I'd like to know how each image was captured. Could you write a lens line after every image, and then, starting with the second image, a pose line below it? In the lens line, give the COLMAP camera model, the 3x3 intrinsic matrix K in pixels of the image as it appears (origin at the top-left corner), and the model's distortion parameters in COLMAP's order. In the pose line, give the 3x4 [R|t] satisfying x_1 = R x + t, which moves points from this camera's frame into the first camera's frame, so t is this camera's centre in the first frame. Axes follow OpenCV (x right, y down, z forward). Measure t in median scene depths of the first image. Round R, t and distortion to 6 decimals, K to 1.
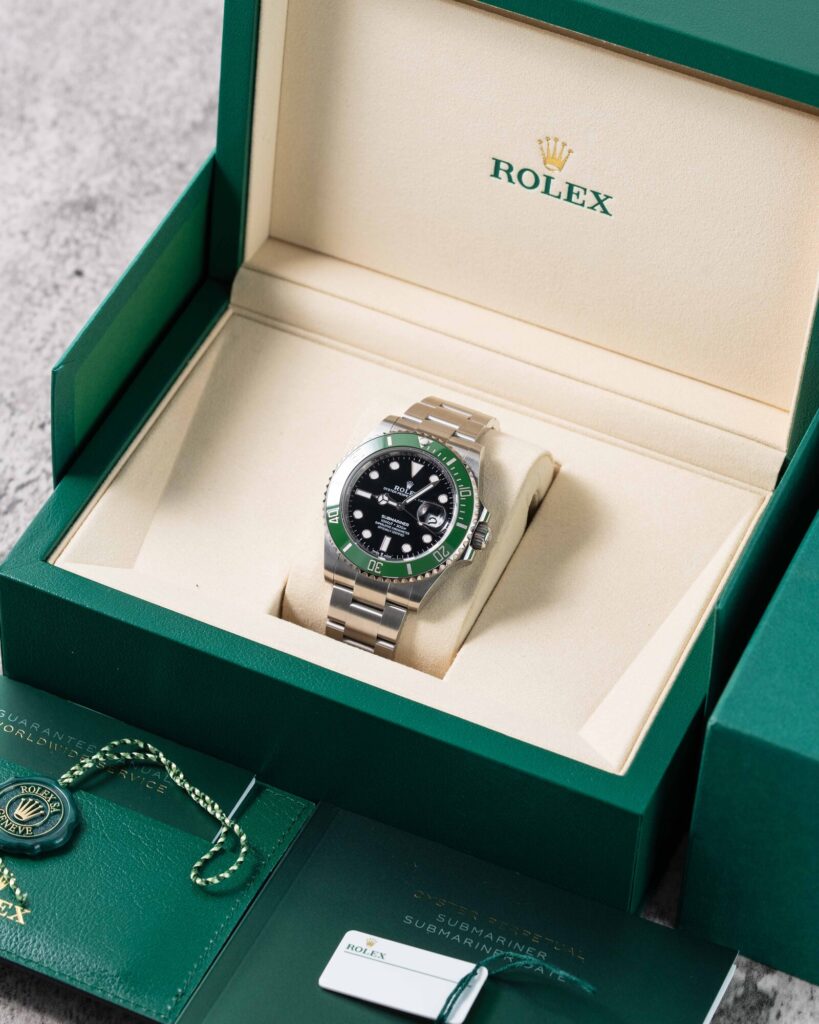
lens RADIAL K [[4943.9, 0, 408.2], [0, 4943.9, 513.9], [0, 0, 1]] dist [0.116882, 0.000000]
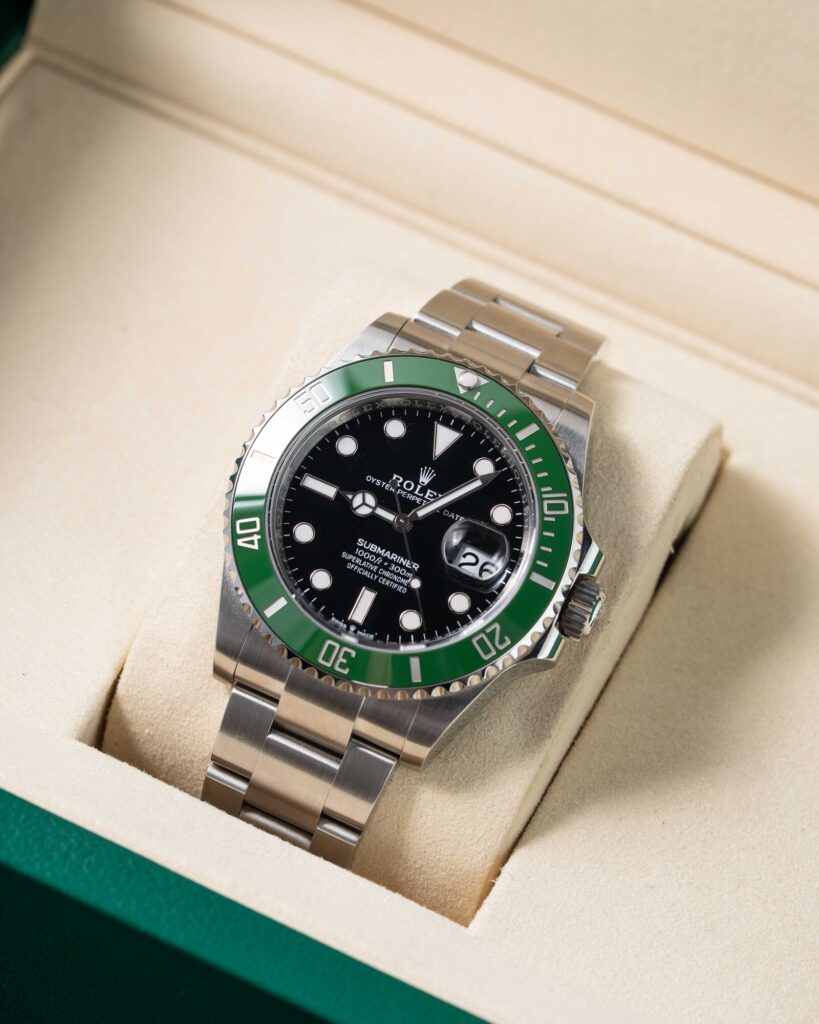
lens RADIAL K [[4943.9, 0, 411.5], [0, 4943.9, 508.8], [0, 0, 1]] dist [0.116882, 0.000000]
pose [[0.991961, 0.086263, 0.092590, -0.041427], [-0.088510, 0.995866, 0.020429, -0.011792], [-0.090445, -0.028460, 0.995495, 0.561768]]
